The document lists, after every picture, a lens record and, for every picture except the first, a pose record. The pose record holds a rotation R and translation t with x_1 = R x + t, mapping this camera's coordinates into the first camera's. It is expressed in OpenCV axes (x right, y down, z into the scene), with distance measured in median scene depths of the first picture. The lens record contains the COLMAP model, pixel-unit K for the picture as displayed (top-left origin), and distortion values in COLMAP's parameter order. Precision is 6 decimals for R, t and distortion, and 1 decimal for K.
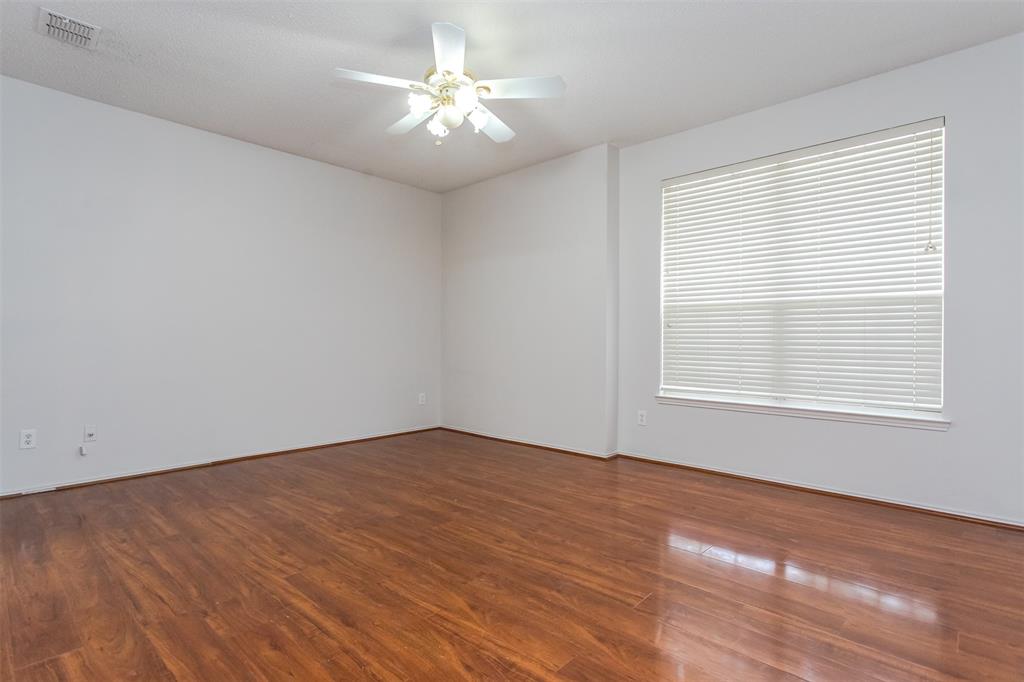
lens RADIAL K [[525.5, 0, 512.0], [0, 525.5, 341.0], [0, 0, 1]] dist [-0.005330, 0.000039]
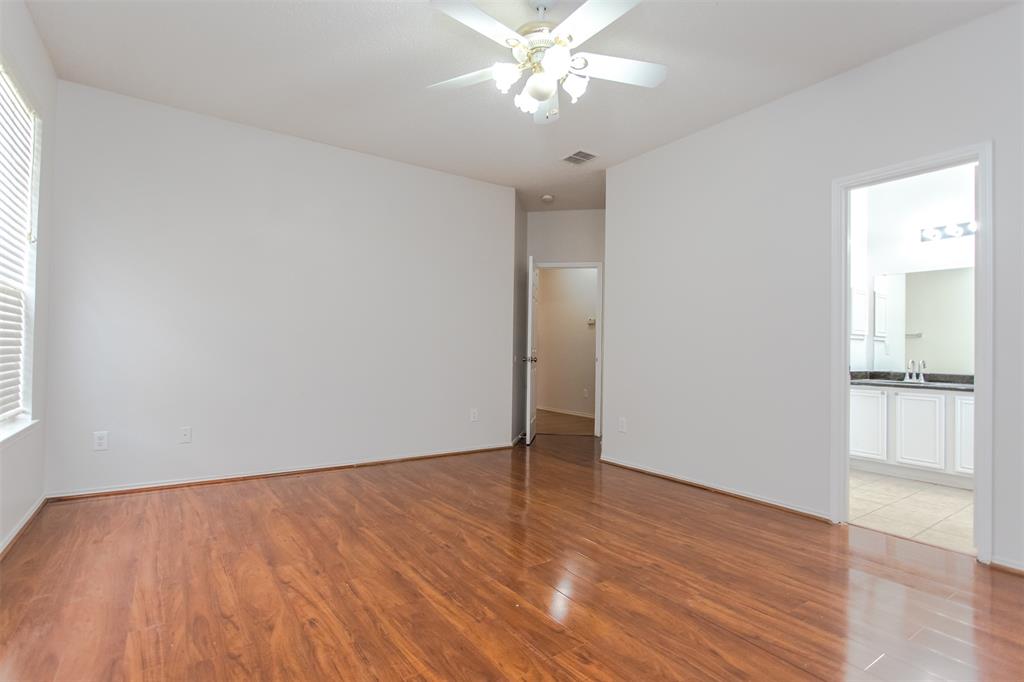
lens RADIAL K [[506.4, 0, 512.0], [0, 506.4, 341.0], [0, 0, 1]] dist [-0.005095, 0.000267]
pose [[-0.977752, -0.014470, 0.209263, -0.263337], [-0.017839, 0.999740, -0.014217, -0.000269], [-0.209002, -0.017634, -0.977756, 1.895606]]
